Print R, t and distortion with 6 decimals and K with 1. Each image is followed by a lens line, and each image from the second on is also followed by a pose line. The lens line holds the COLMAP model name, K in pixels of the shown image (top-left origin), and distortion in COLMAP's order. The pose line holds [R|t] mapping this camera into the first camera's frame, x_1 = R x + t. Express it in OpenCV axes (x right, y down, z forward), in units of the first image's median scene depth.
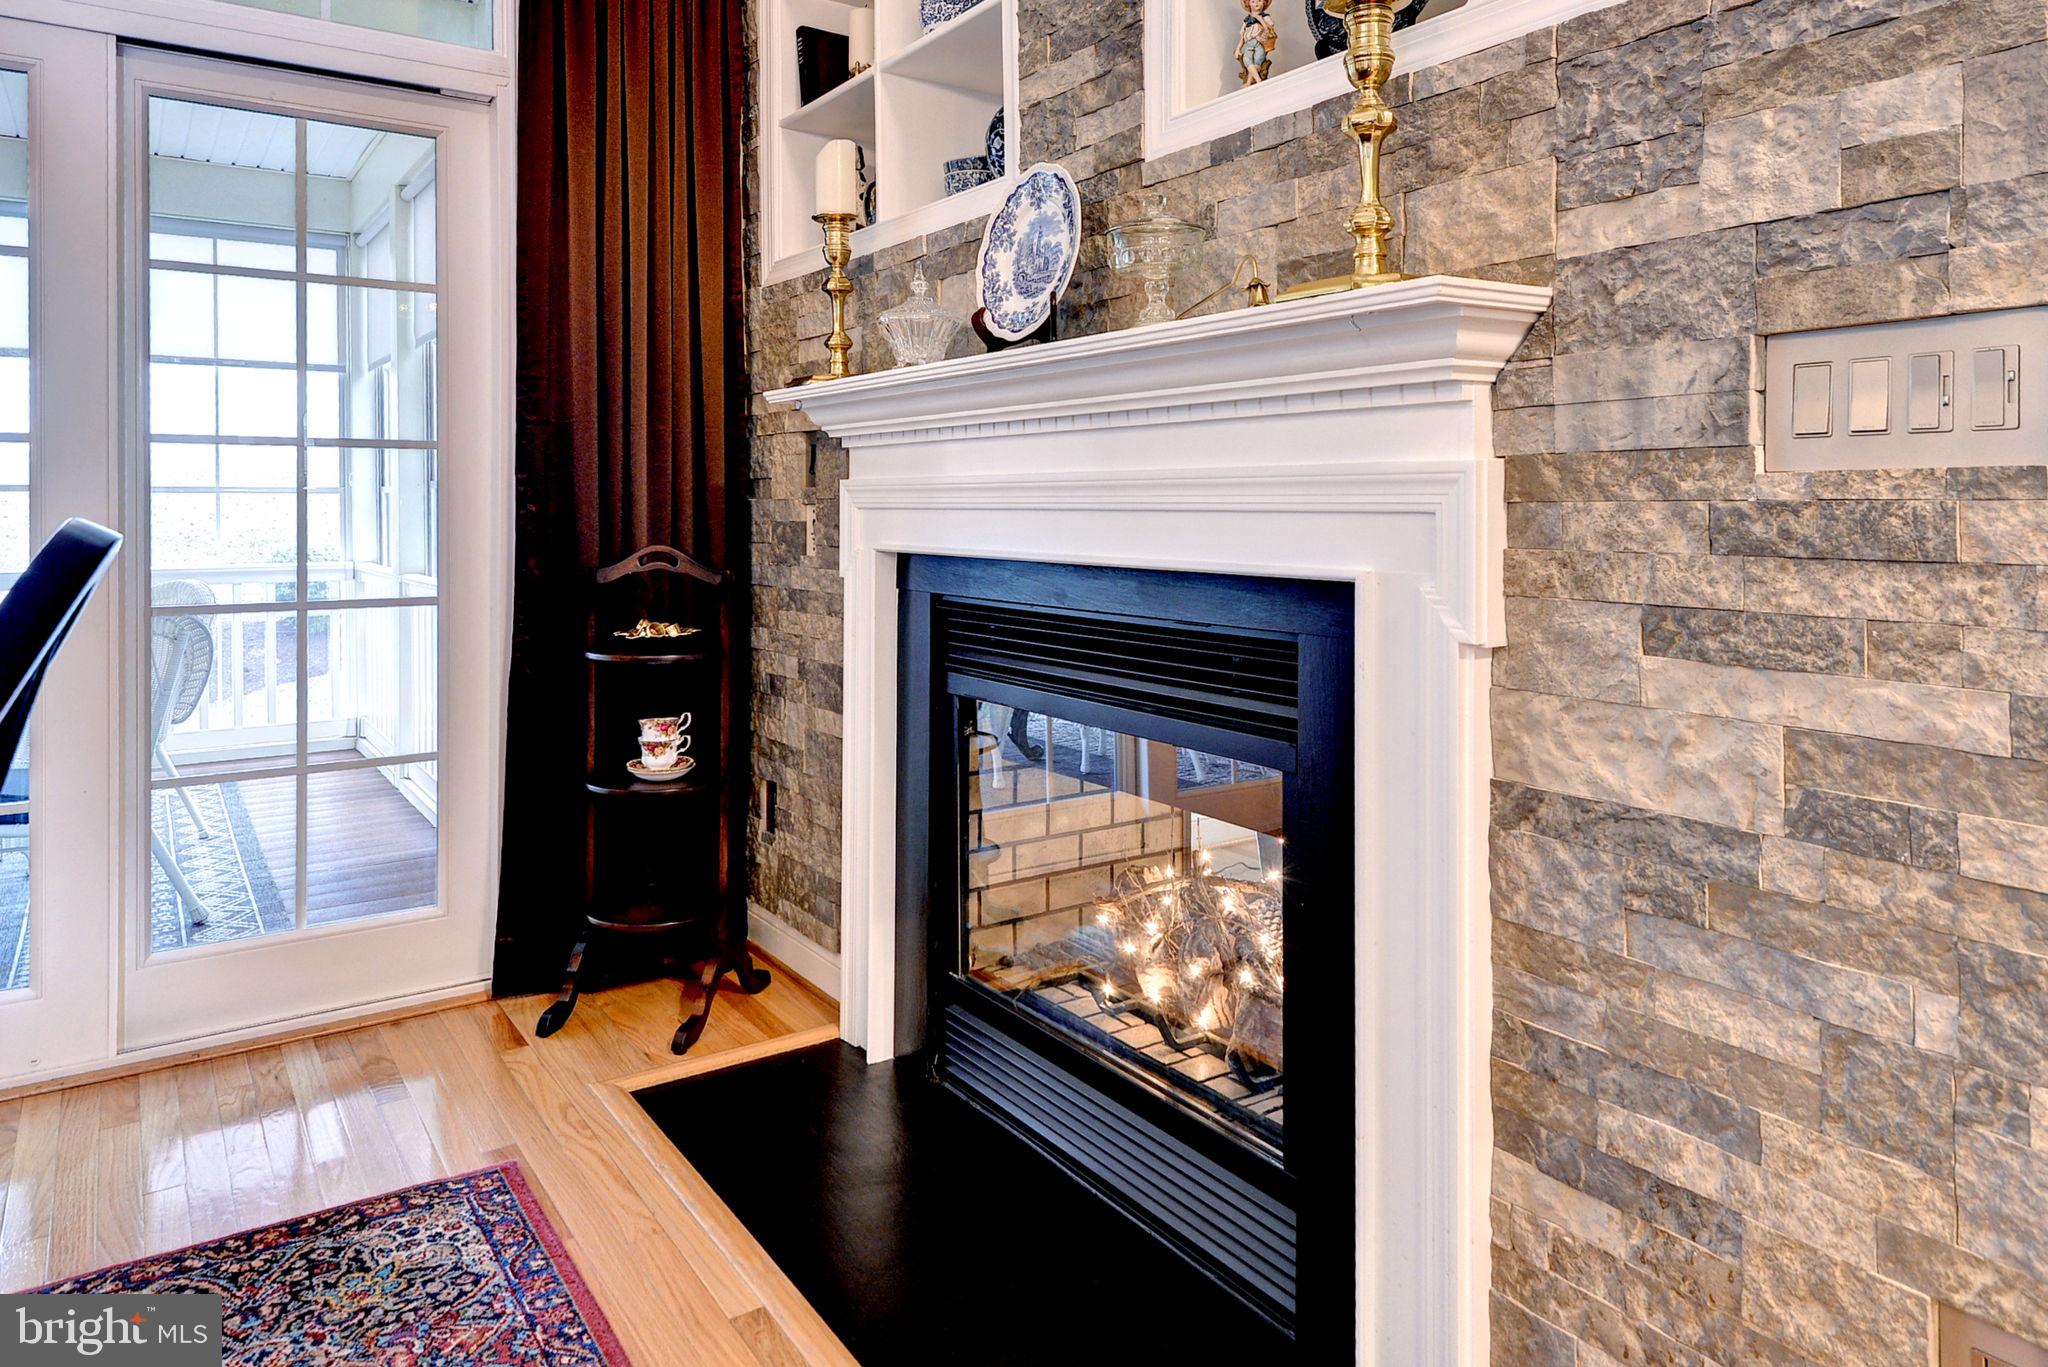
lens RADIAL K [[1287.8, 0, 1026.6], [0, 1287.8, 496.9], [0, 0, 1]] dist [0.000067, -0.001006]
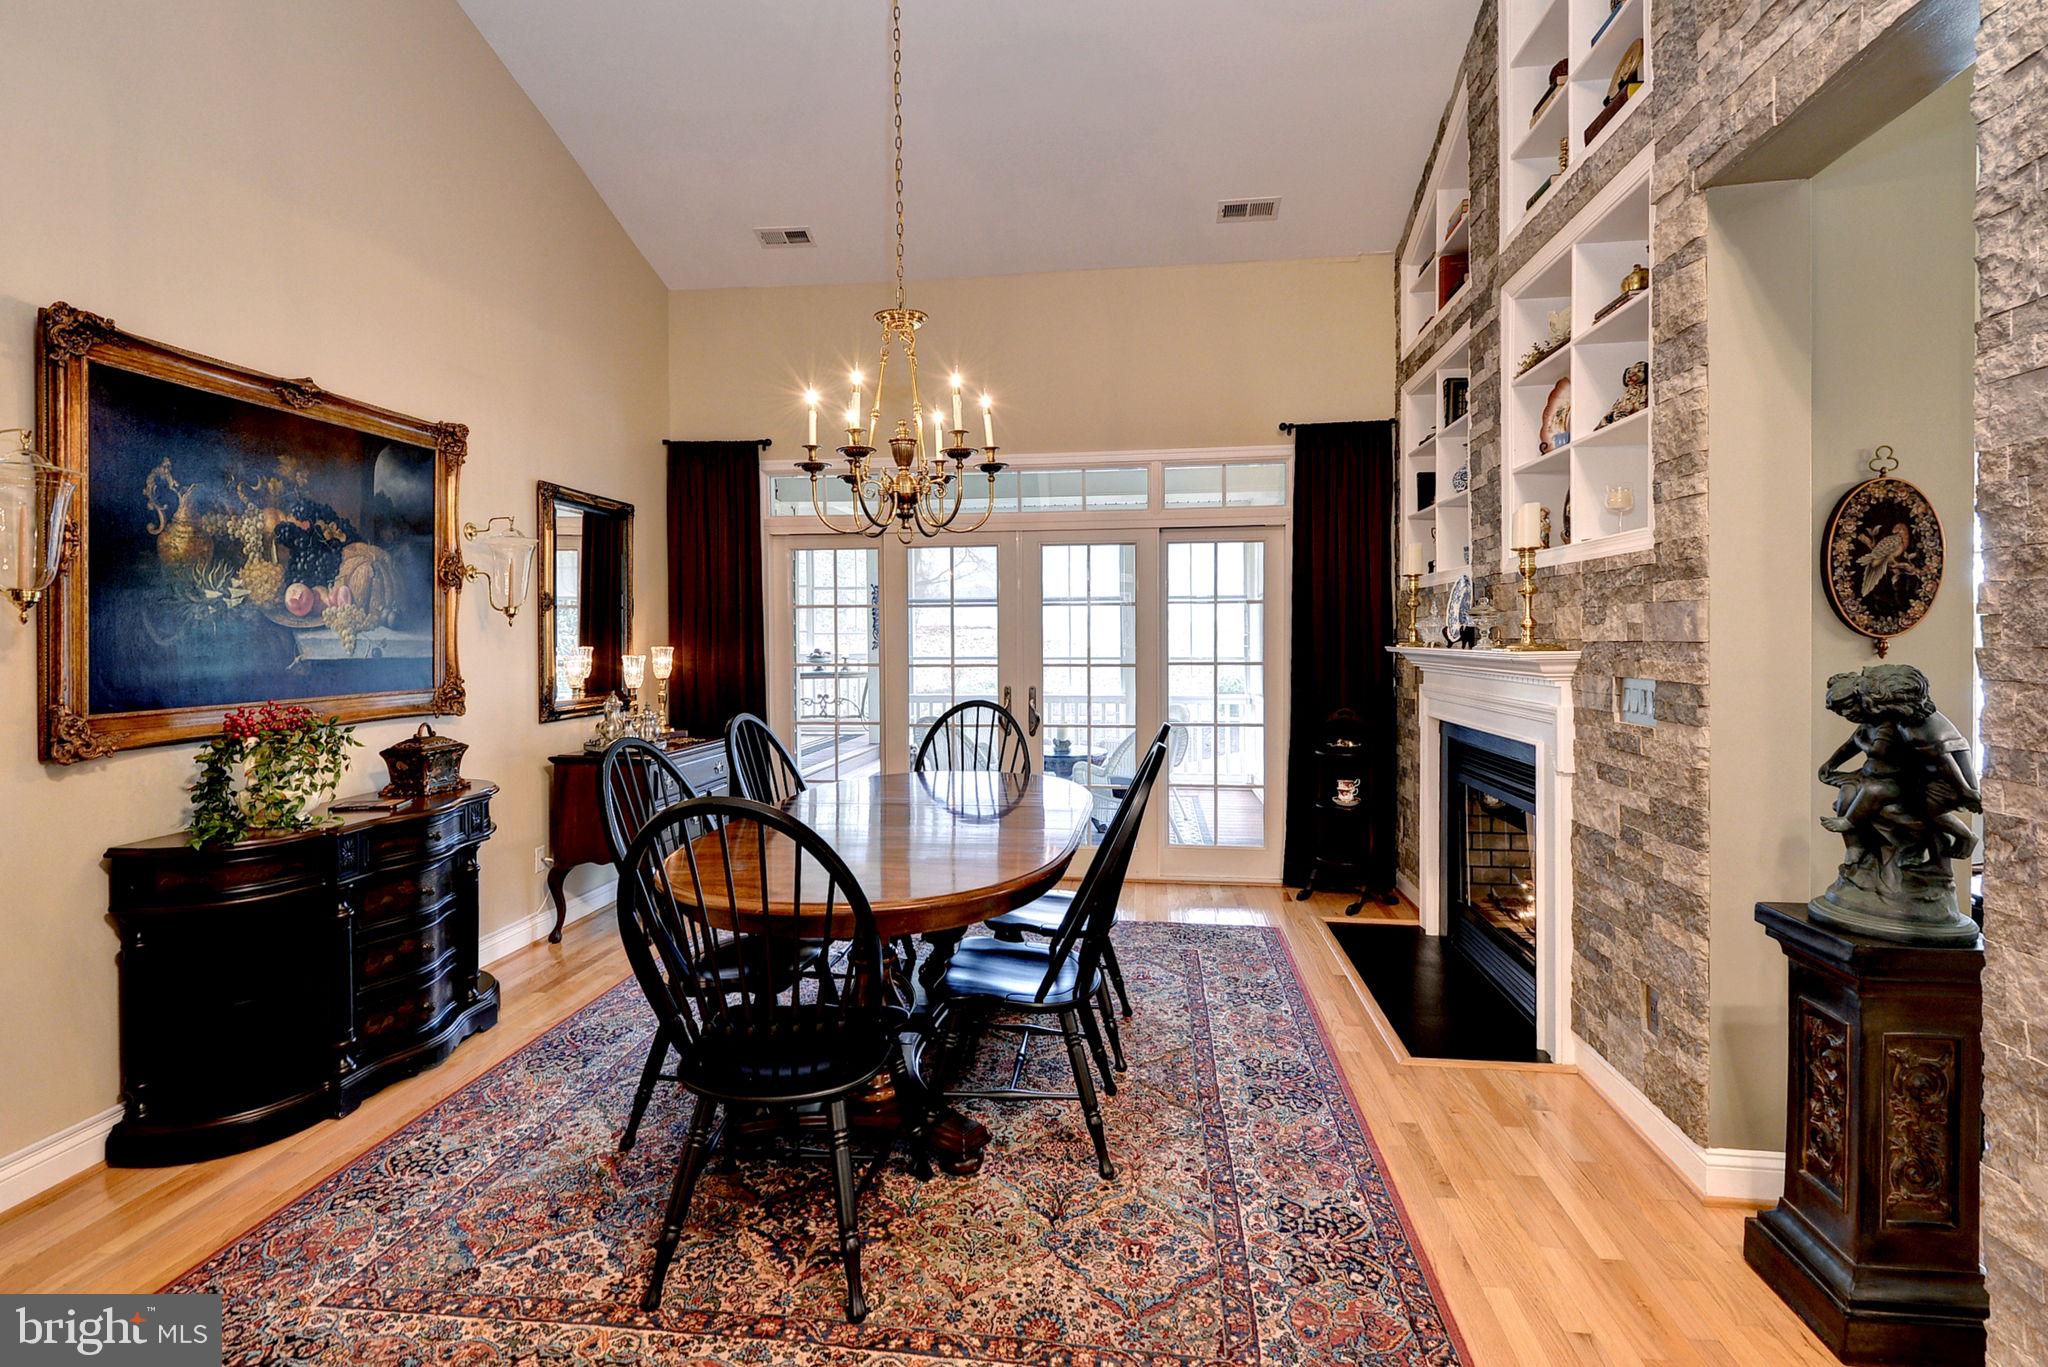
lens RADIAL K [[941.7, 0, 1029.4], [0, 941.7, 625.7], [0, 0, 1]] dist [0.000448, -0.000133]
pose [[0.744148, -0.009132, -0.667953, 0.484637], [0.001832, 0.999931, -0.011629, -0.105359], [0.668012, 0.007430, 0.744113, -0.762619]]
